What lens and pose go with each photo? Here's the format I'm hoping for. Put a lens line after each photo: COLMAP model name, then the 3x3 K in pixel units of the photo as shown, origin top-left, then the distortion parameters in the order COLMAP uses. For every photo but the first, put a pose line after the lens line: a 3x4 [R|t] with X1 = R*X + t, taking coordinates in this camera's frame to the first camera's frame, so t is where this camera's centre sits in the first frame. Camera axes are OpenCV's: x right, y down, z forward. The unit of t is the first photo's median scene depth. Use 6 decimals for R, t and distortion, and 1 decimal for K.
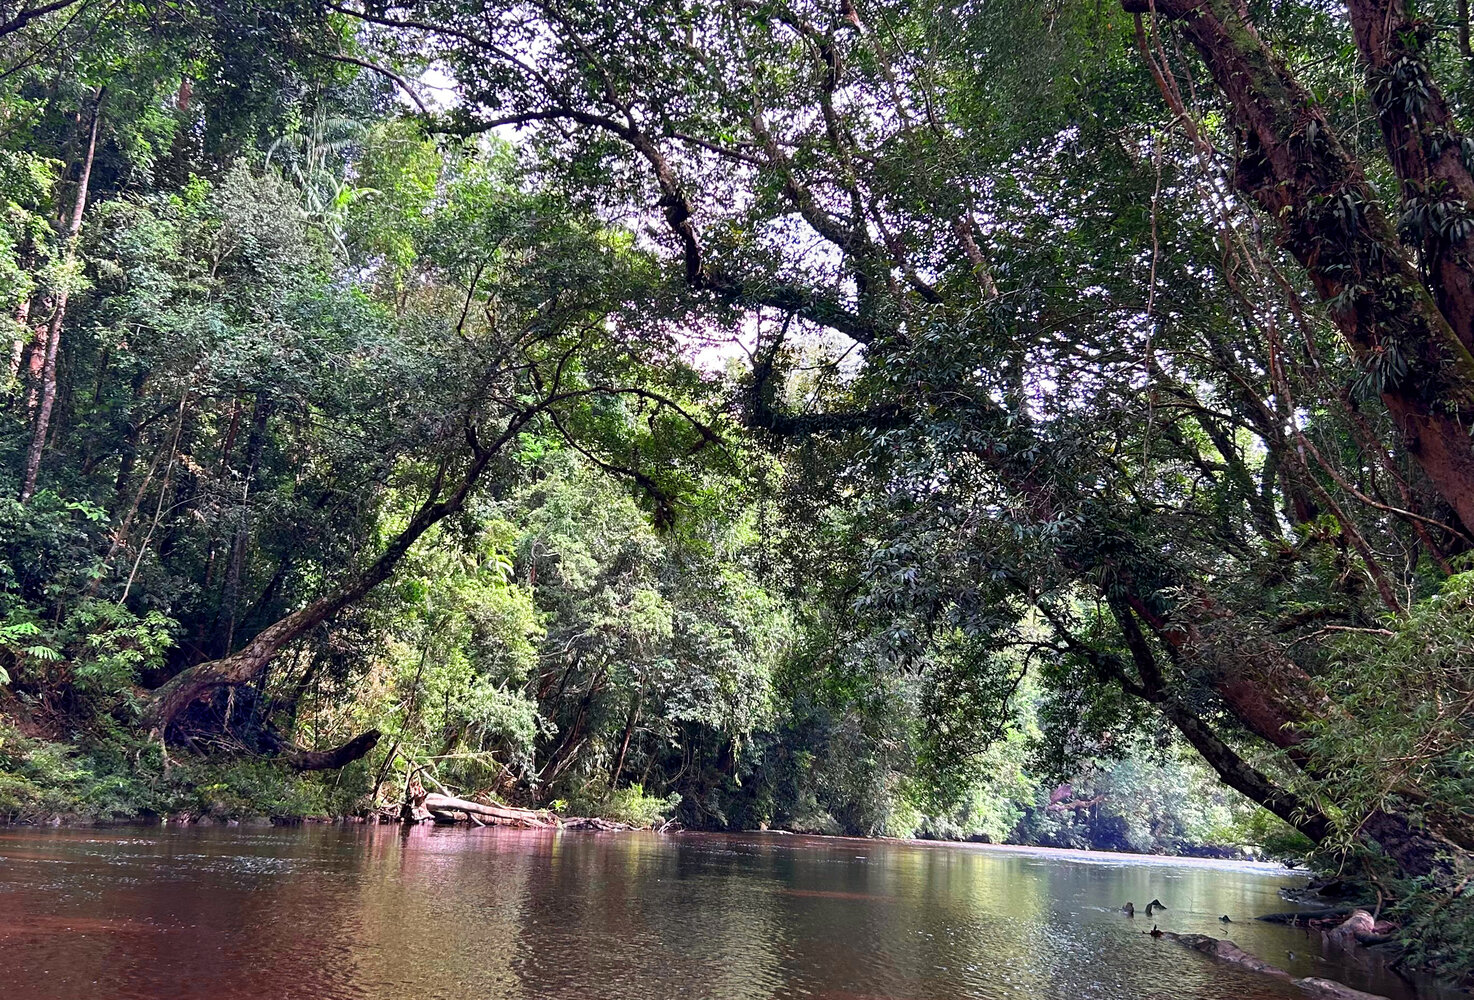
lens RADIAL K [[1648.8, 0, 630.8], [0, 1648.8, 397.8], [0, 0, 1]] dist [0.133762, -0.385892]
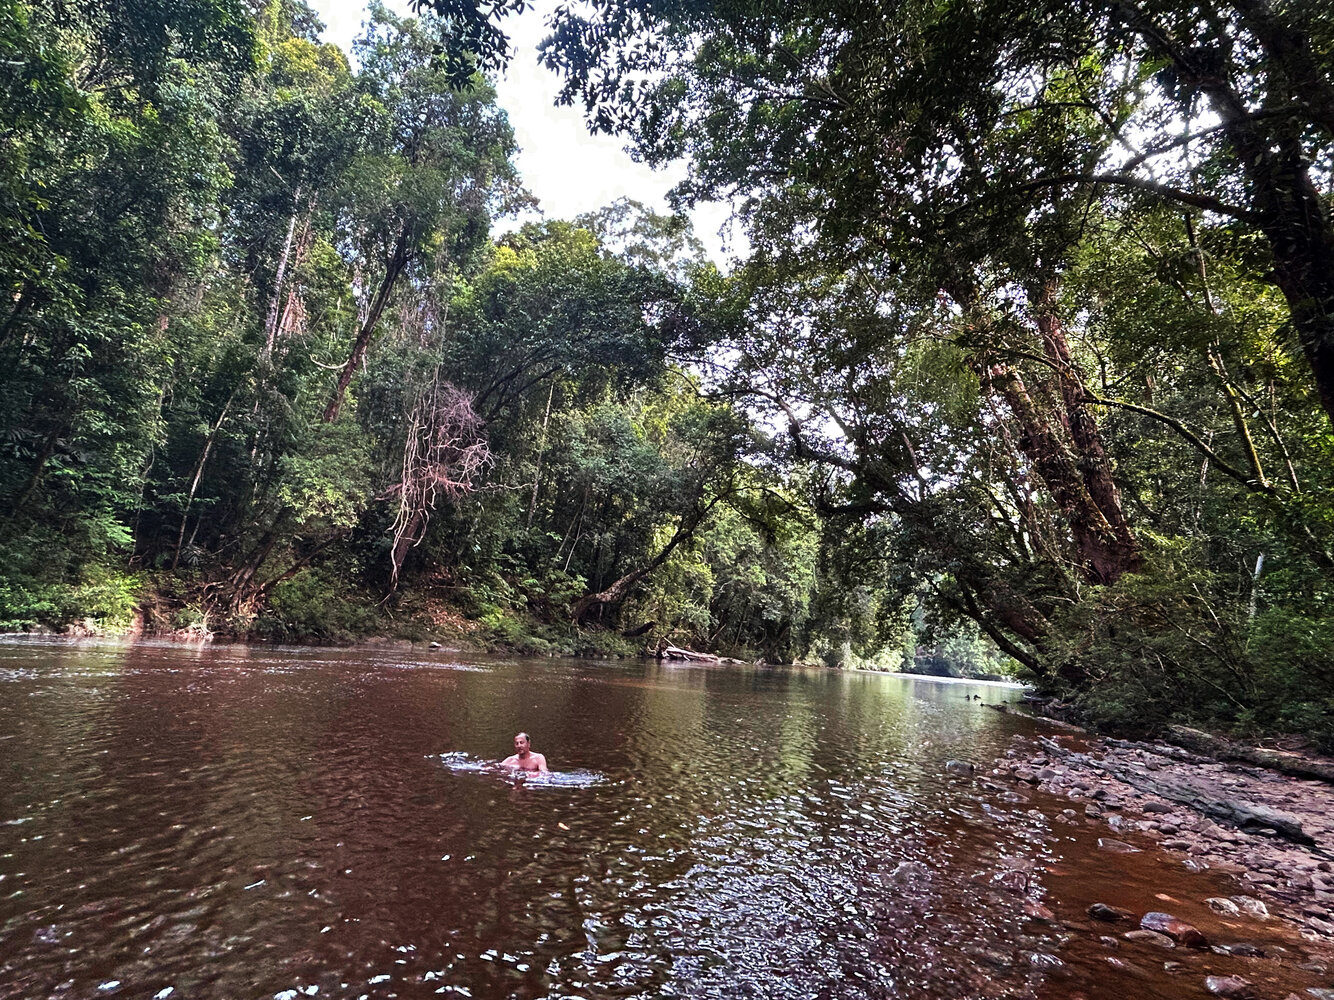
lens RADIAL K [[751.8, 0, 661.9], [0, 751.8, 491.9], [0, 0, 1]] dist [-0.019969, -0.000607]
pose [[0.996985, 0.009190, -0.077052, -0.048105], [-0.006703, 0.999450, 0.032478, -0.028143], [0.077308, -0.031864, 0.996498, -0.107592]]
